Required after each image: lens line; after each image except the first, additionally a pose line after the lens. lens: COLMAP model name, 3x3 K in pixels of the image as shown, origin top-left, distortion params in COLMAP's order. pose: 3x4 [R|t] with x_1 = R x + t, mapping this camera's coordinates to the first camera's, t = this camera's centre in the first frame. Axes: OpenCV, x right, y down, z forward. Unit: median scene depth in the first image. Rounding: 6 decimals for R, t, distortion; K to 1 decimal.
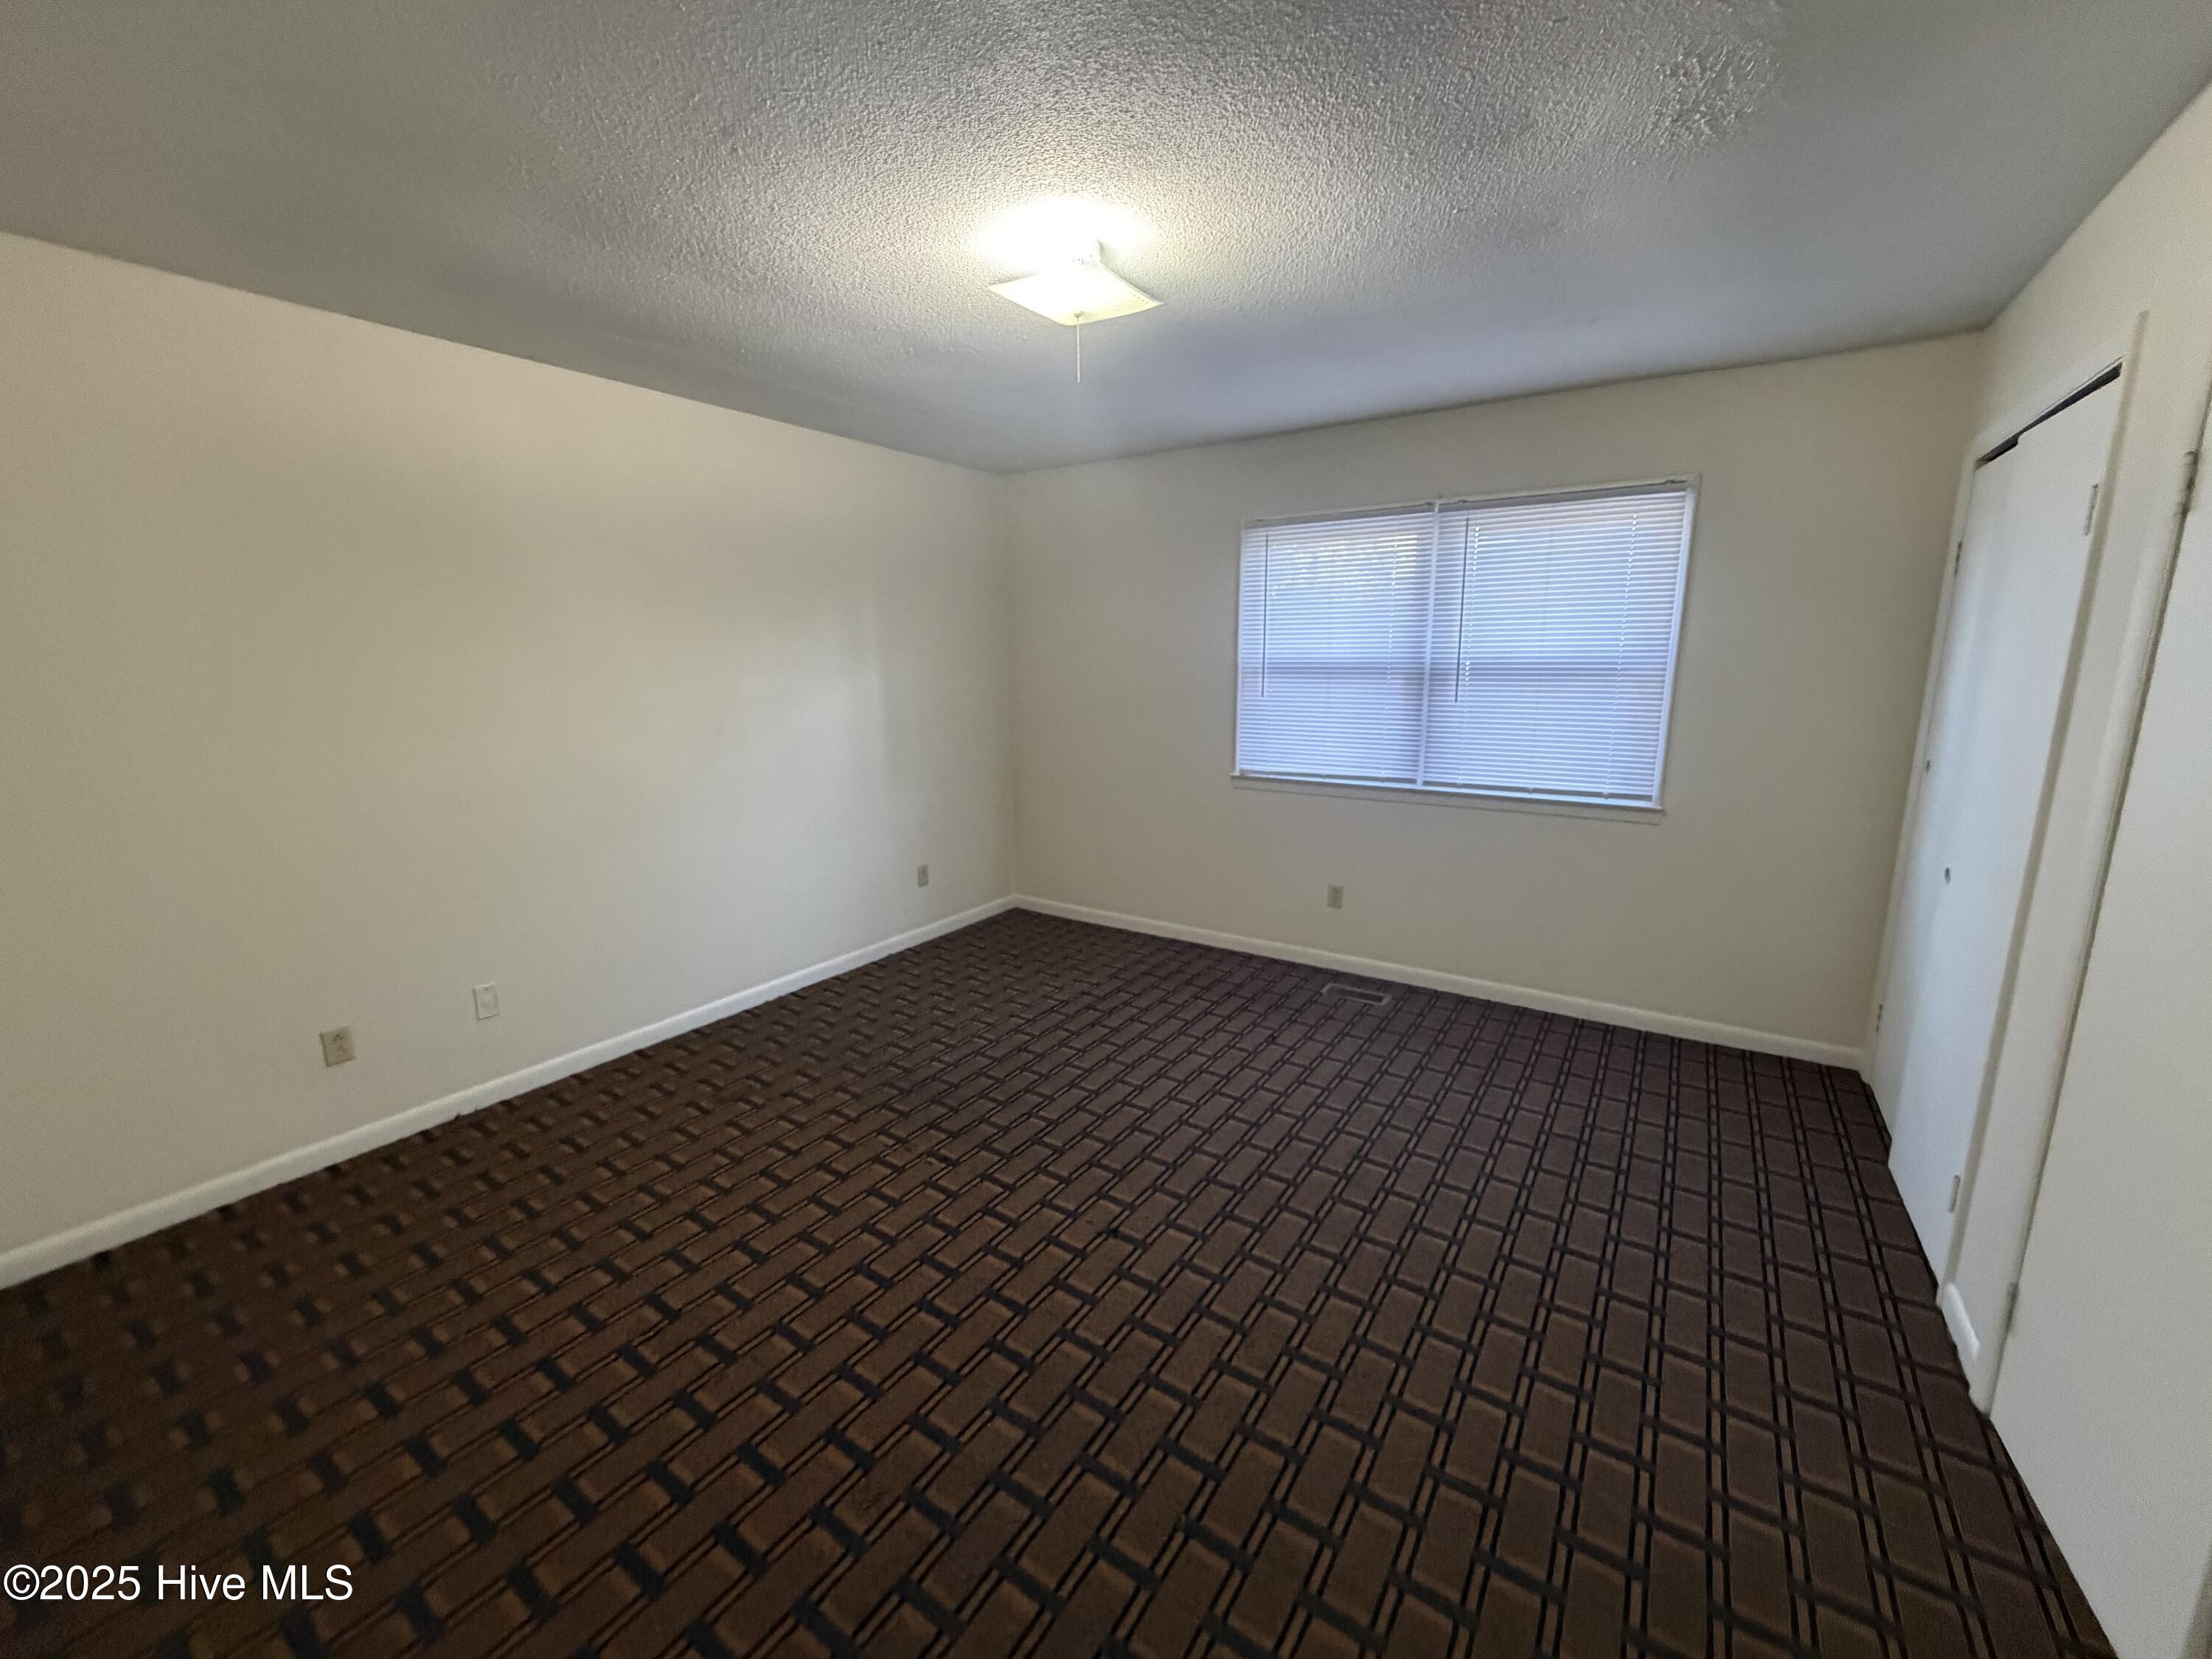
lens RADIAL K [[891.0, 0, 1099.3], [0, 891.0, 820.1], [0, 0, 1]] dist [0.001485, 0.000221]
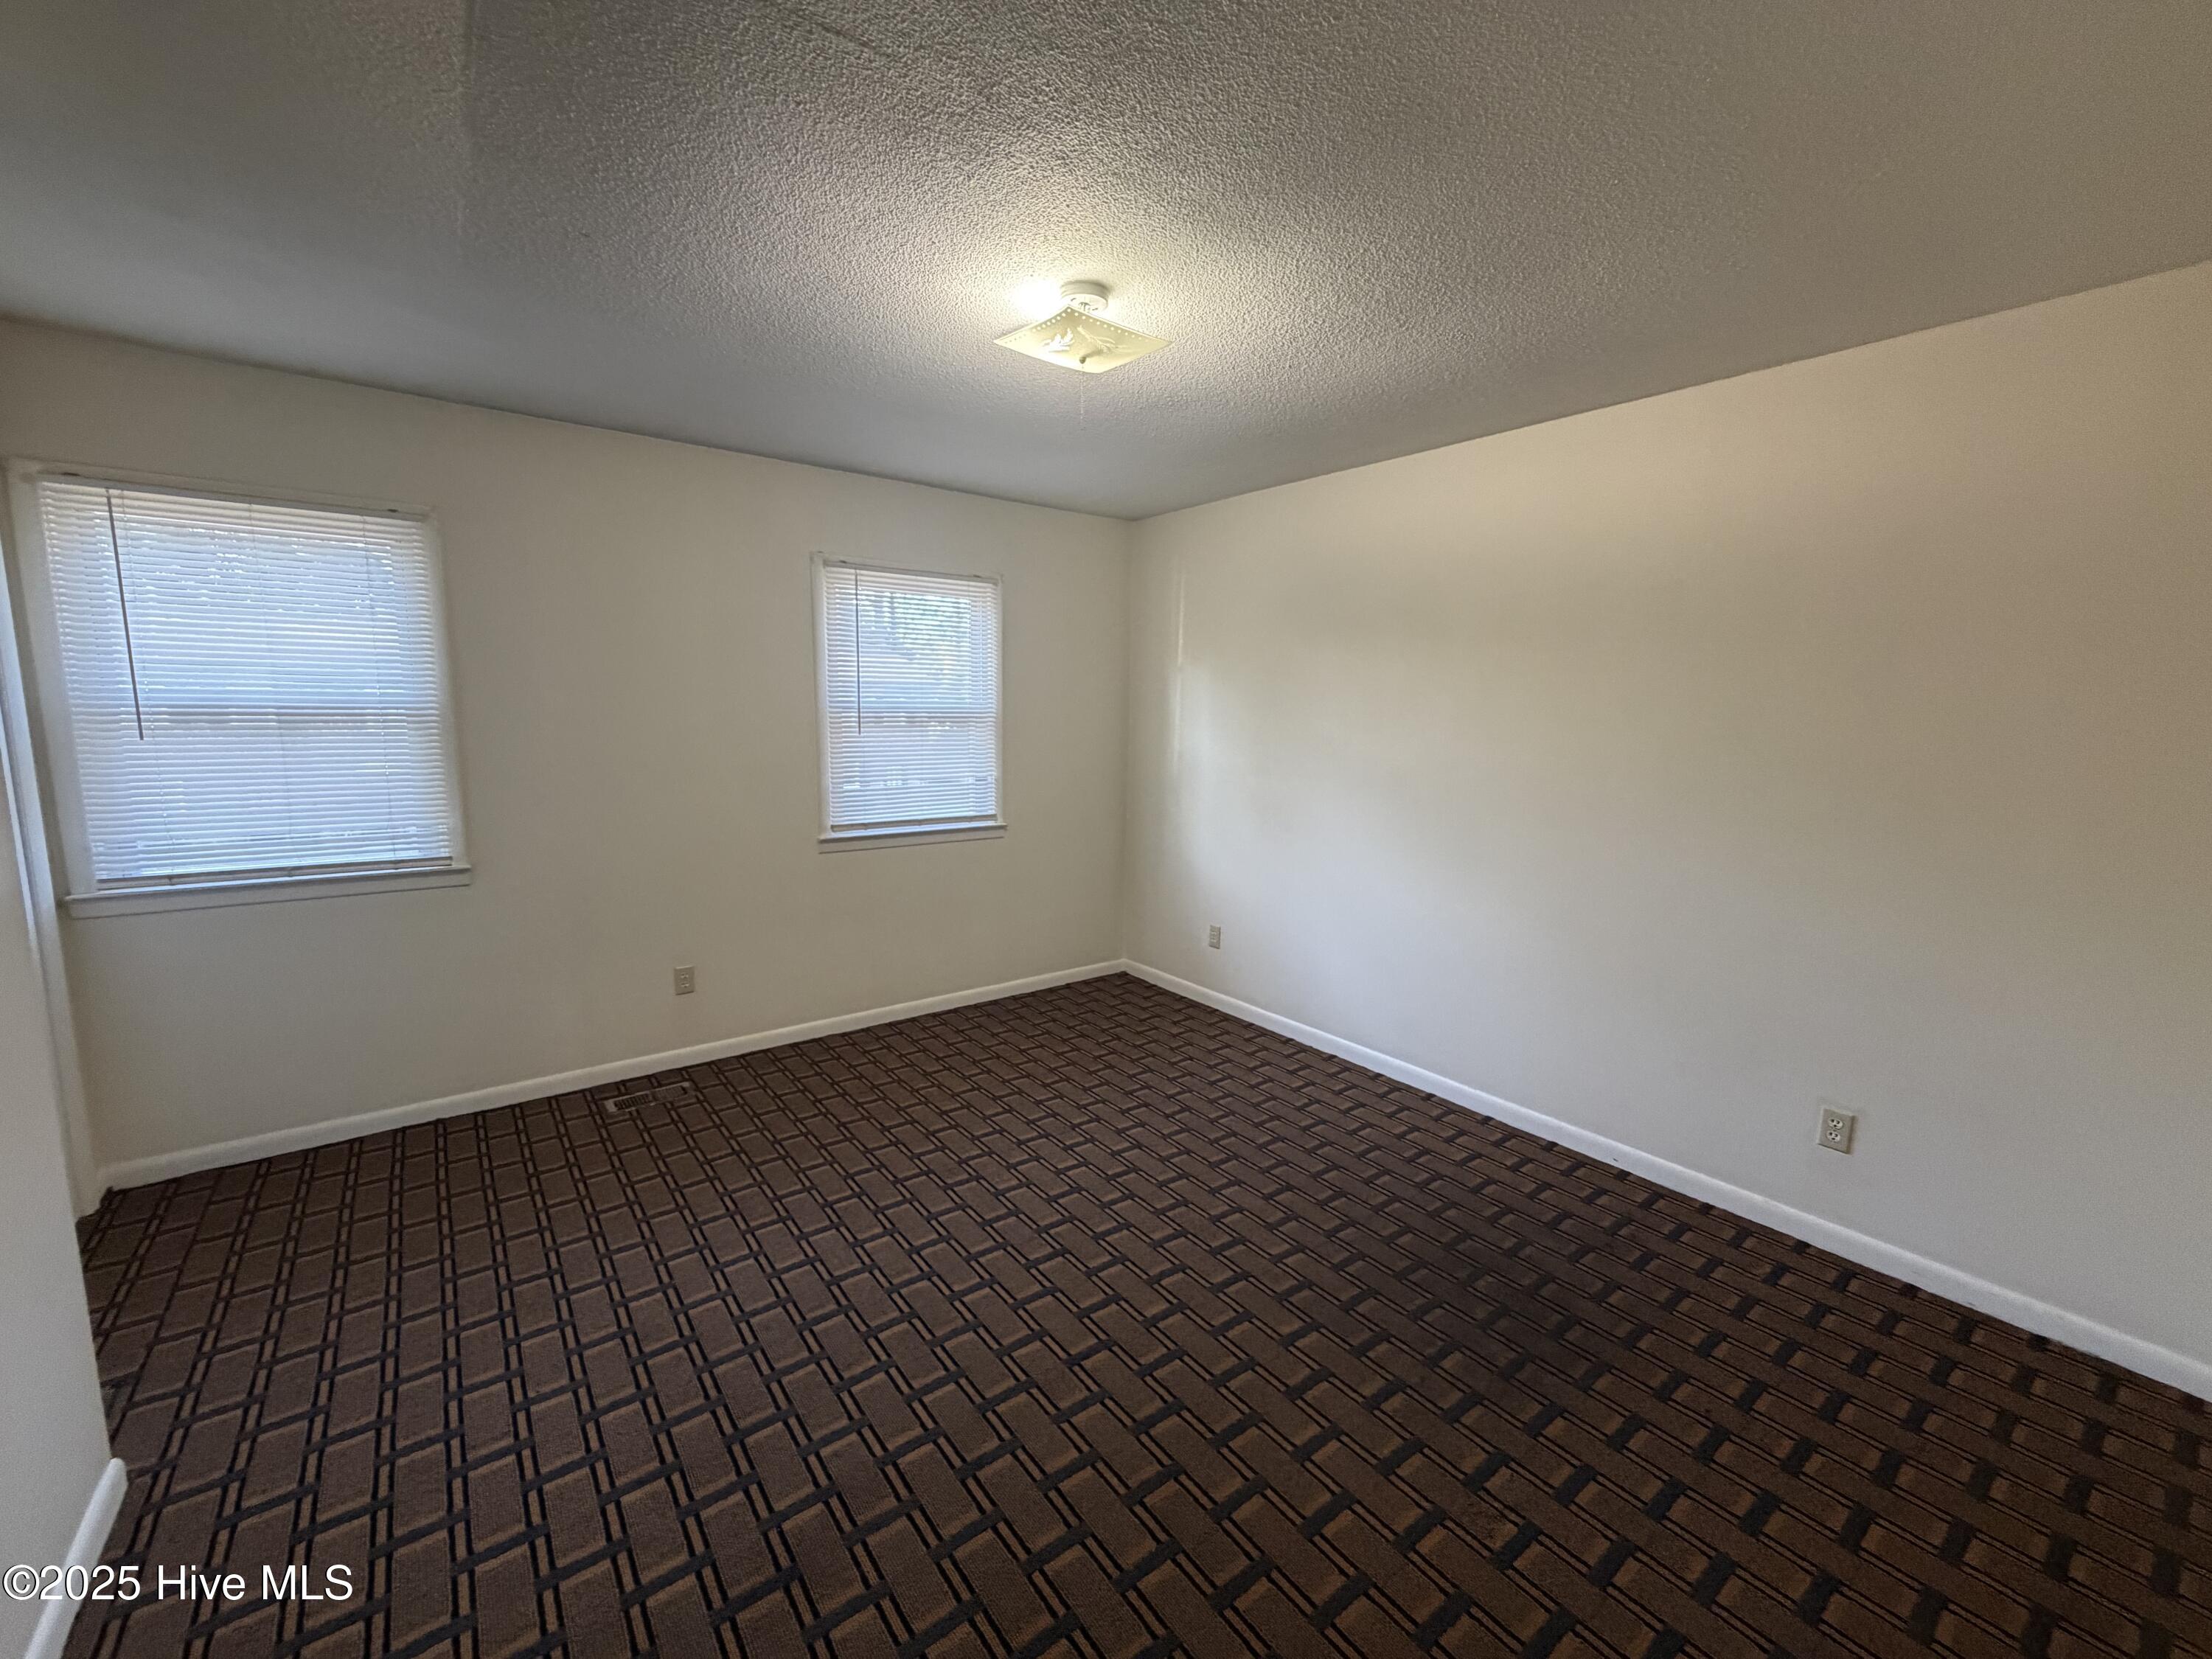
lens RADIAL K [[881.0, 0, 1111.8], [0, 881.0, 825.1], [0, 0, 1]] dist [0.000192, 0.000041]
pose [[0.312483, -0.115958, 0.942819, -0.391566], [0.156155, 0.985290, 0.069426, -0.056235], [-0.937000, 0.125531, 0.325994, 0.312350]]
